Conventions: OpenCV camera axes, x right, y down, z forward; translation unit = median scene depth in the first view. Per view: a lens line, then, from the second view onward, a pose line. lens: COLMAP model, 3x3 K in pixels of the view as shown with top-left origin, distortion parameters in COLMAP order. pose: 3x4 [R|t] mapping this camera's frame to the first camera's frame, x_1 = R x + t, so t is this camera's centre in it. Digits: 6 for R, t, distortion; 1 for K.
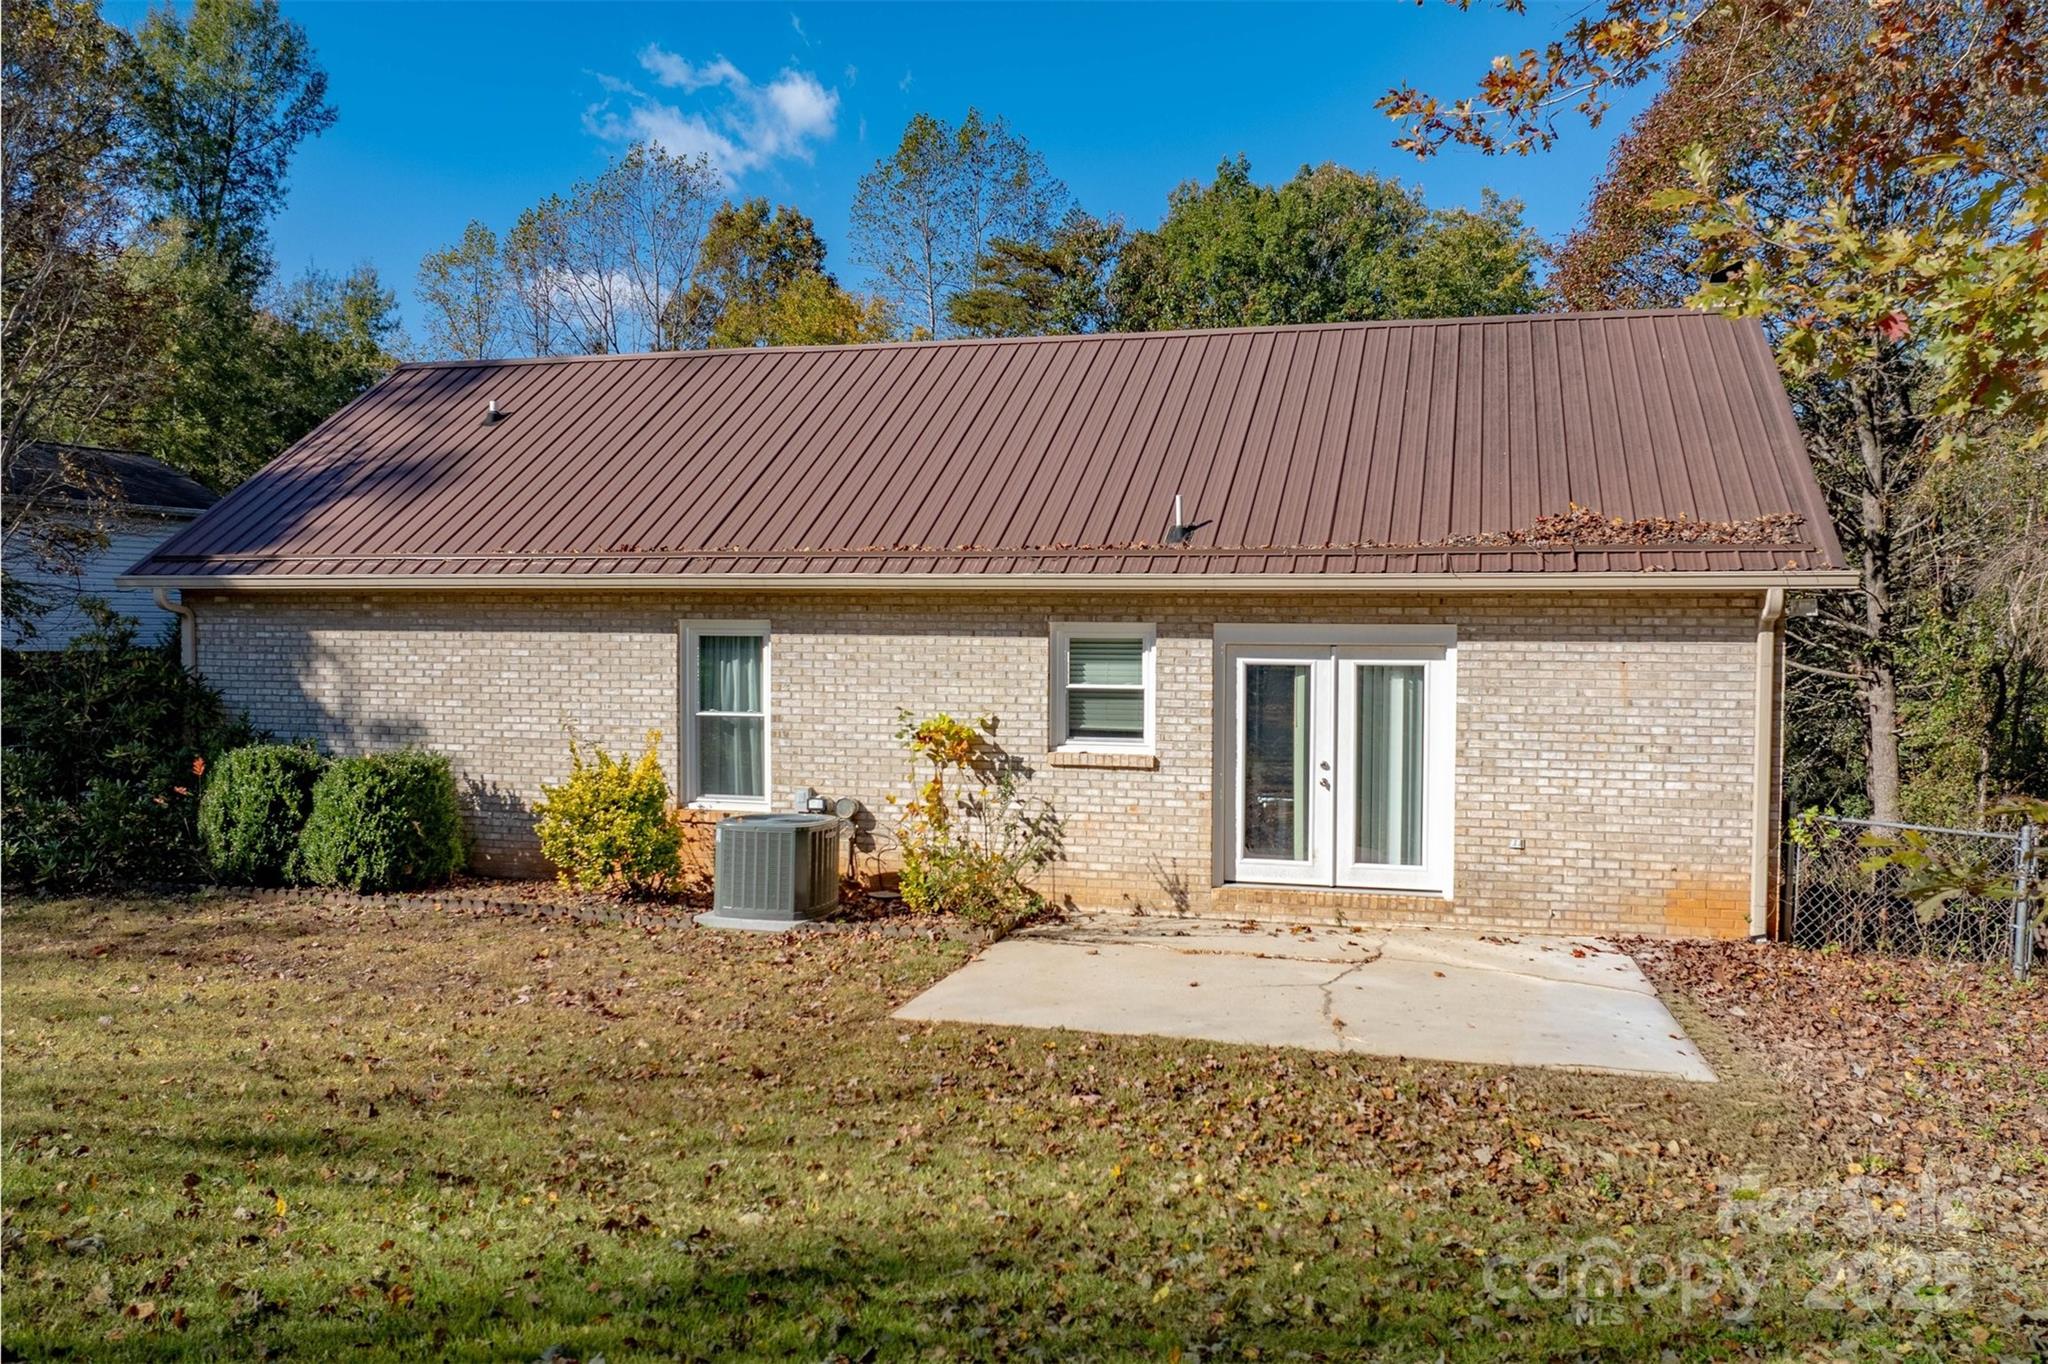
lens RADIAL K [[865.6, 0, 1029.3], [0, 865.6, 678.2], [0, 0, 1]] dist [0.001336, 0.000147]
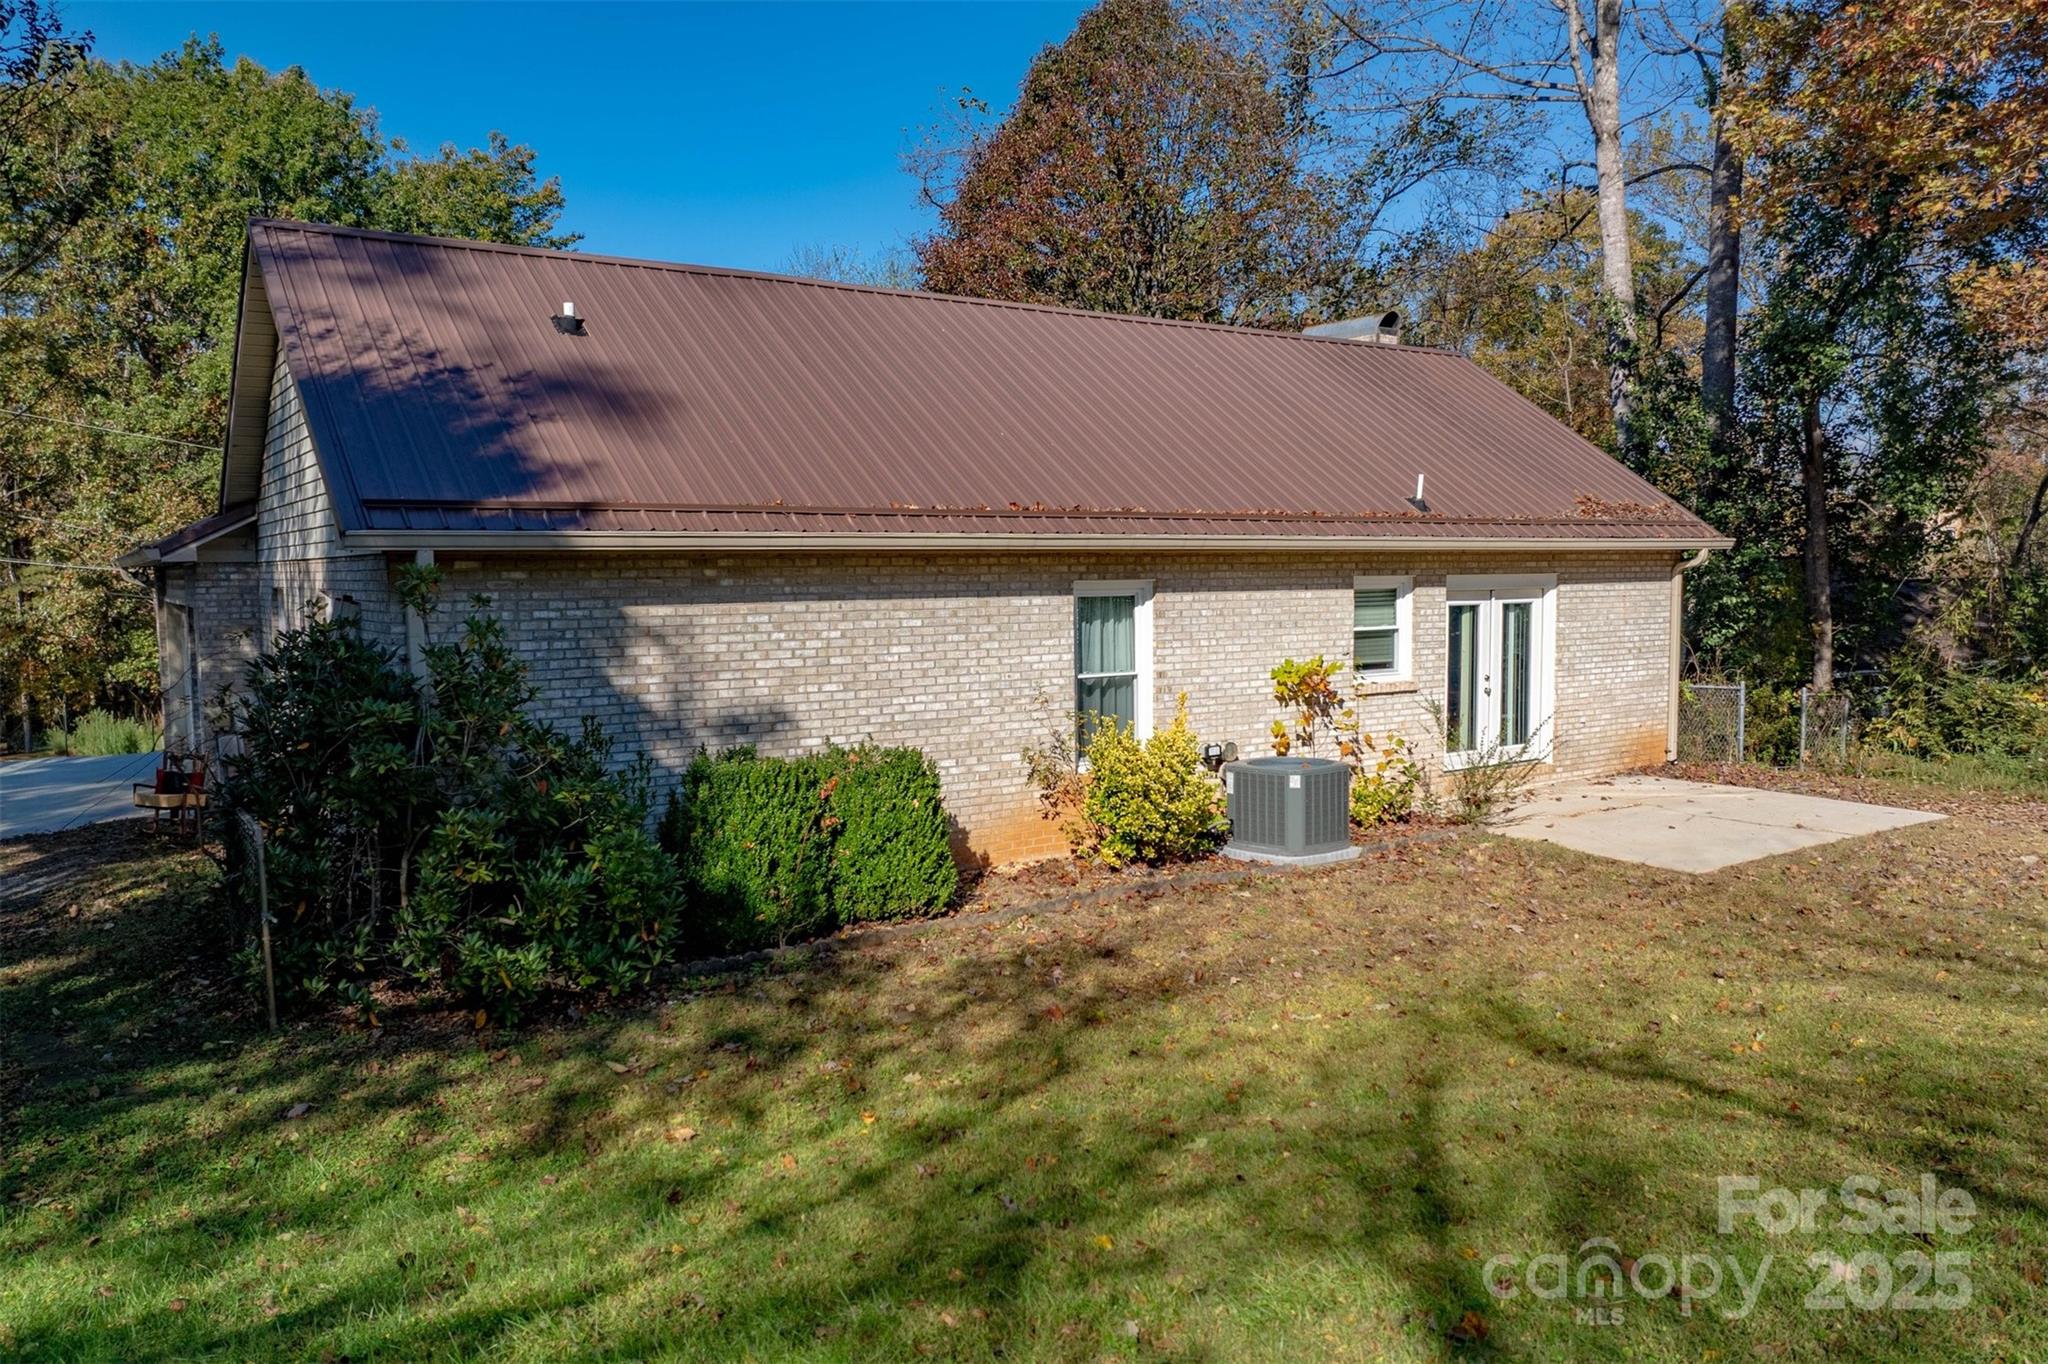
lens RADIAL K [[865.6, 0, 1029.3], [0, 865.6, 678.2], [0, 0, 1]] dist [0.001336, 0.000147]
pose [[0.856579, -0.077667, 0.510138, -0.948683], [0.052476, 0.996594, 0.063616, -0.023471], [-0.513341, -0.027722, 0.857737, 0.192731]]
